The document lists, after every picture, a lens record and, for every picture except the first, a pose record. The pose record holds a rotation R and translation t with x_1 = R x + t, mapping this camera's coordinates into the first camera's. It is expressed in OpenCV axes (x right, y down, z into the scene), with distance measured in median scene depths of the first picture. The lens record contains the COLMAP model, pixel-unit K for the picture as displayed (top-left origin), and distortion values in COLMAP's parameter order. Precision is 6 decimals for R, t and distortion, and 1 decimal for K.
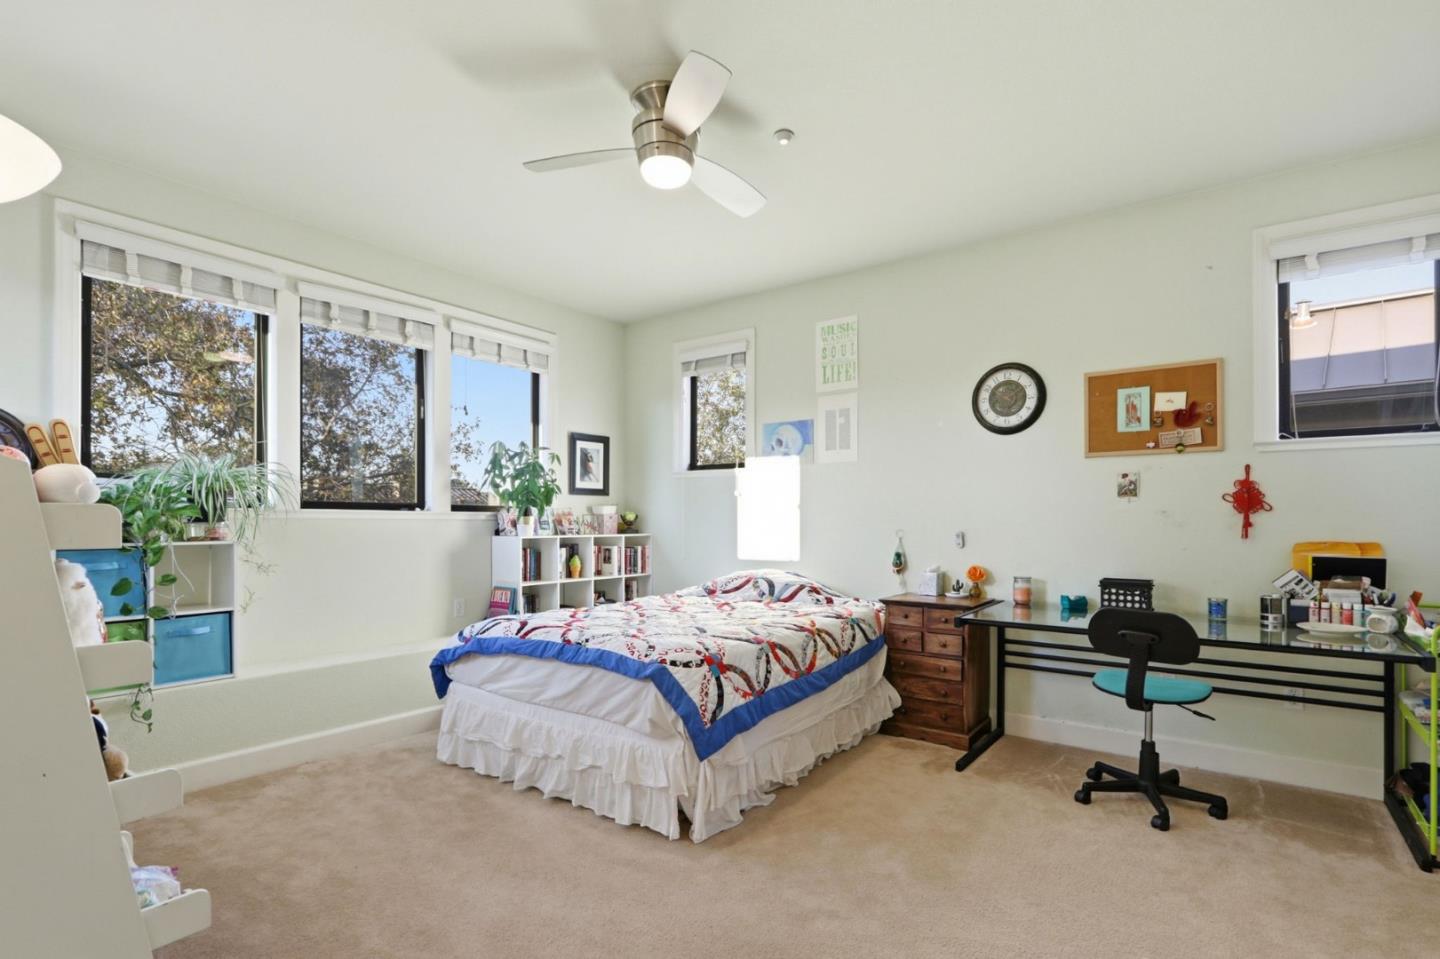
lens RADIAL K [[681.1, 0, 721.5], [0, 681.1, 515.9], [0, 0, 1]] dist [-0.004794, -0.000295]
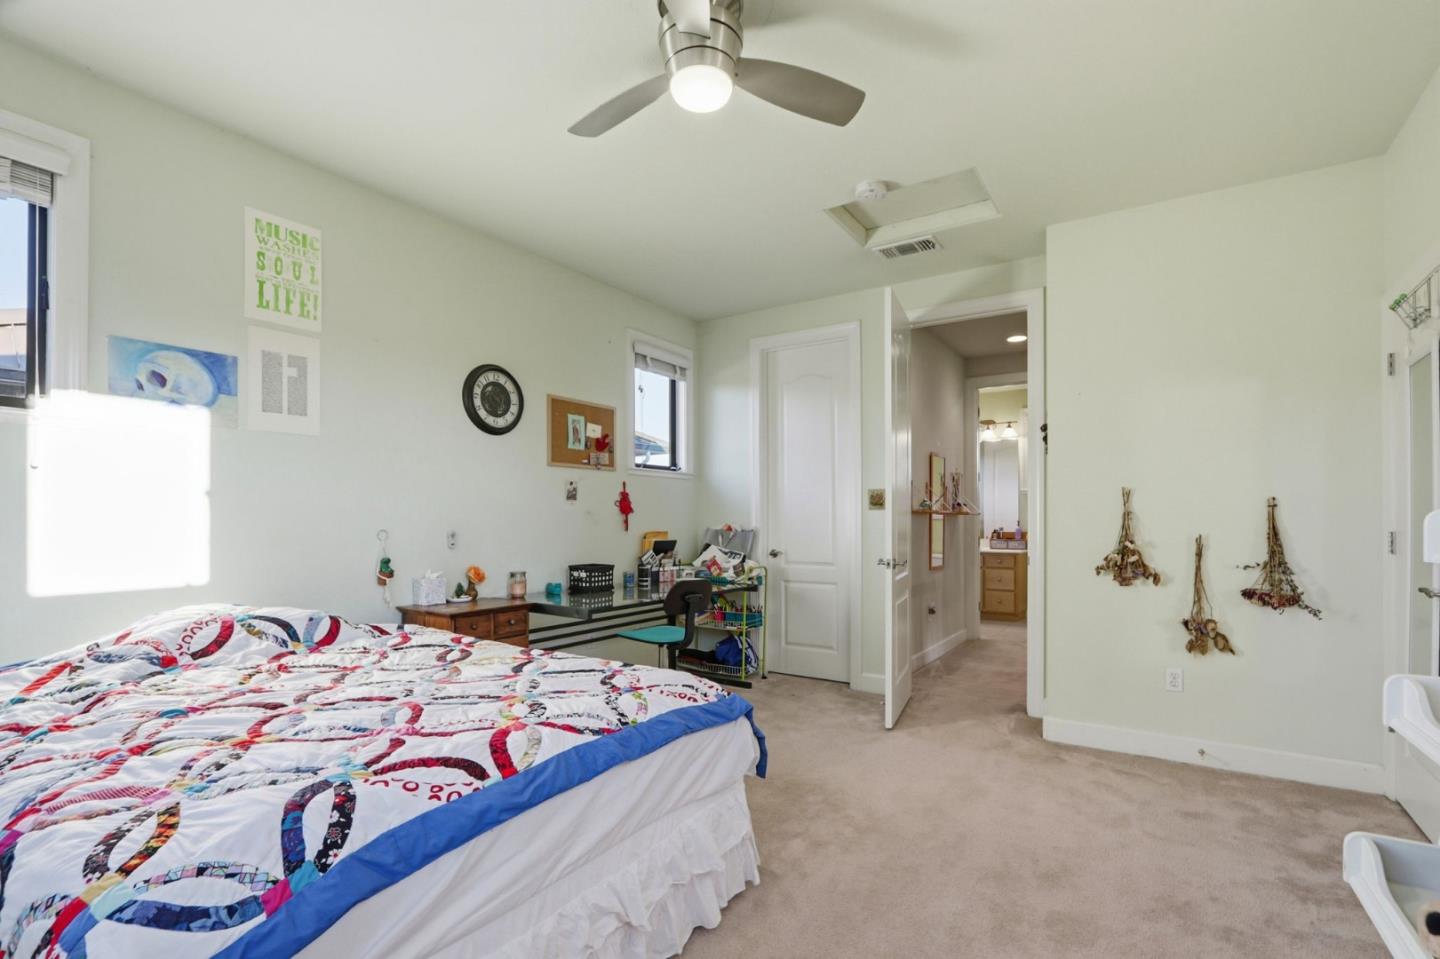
lens RADIAL K [[681.1, 0, 721.5], [0, 681.1, 515.9], [0, 0, 1]] dist [-0.004794, -0.000295]
pose [[-0.047973, 0.003508, 0.998842, -0.612115], [-0.008205, 0.999959, -0.003906, 0.003378], [-0.998815, -0.008383, -0.047942, 0.704138]]
